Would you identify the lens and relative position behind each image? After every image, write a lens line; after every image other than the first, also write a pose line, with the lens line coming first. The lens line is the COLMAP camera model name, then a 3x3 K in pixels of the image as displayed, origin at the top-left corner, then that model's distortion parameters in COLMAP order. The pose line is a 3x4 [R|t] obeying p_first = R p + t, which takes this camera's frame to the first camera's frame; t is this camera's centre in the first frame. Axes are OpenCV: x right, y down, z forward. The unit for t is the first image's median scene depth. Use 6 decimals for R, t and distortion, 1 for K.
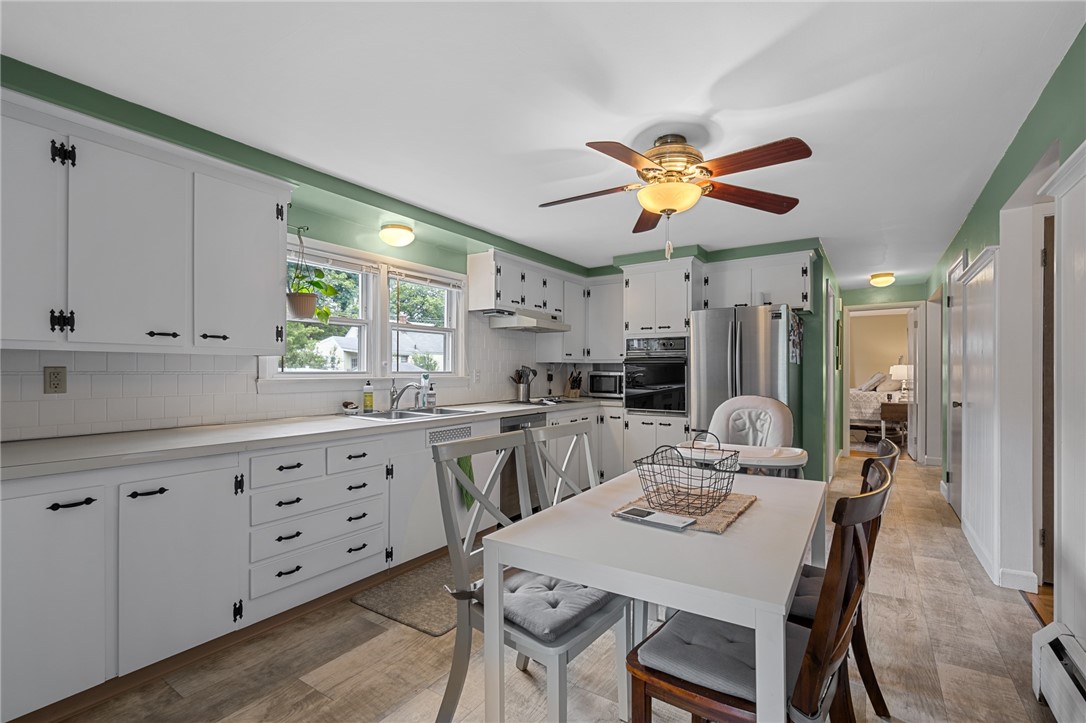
lens RADIAL K [[493.9, 0, 543.8], [0, 493.9, 368.5], [0, 0, 1]] dist [-0.003512, -0.000379]
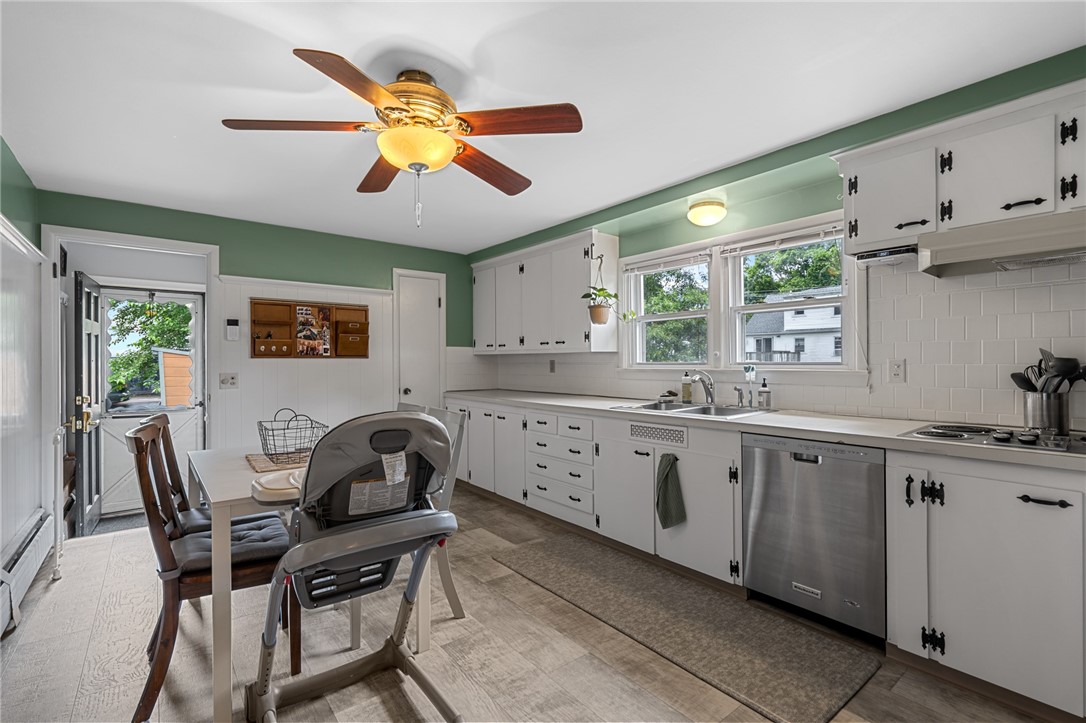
lens RADIAL K [[493.9, 0, 542.1], [0, 493.9, 359.3], [0, 0, 1]] dist [-0.003512, -0.000379]
pose [[-0.310878, -0.004600, -0.950439, 0.874968], [0.006084, 0.999958, -0.006830, 0.005492], [0.950430, -0.007906, -0.310837, 1.310337]]
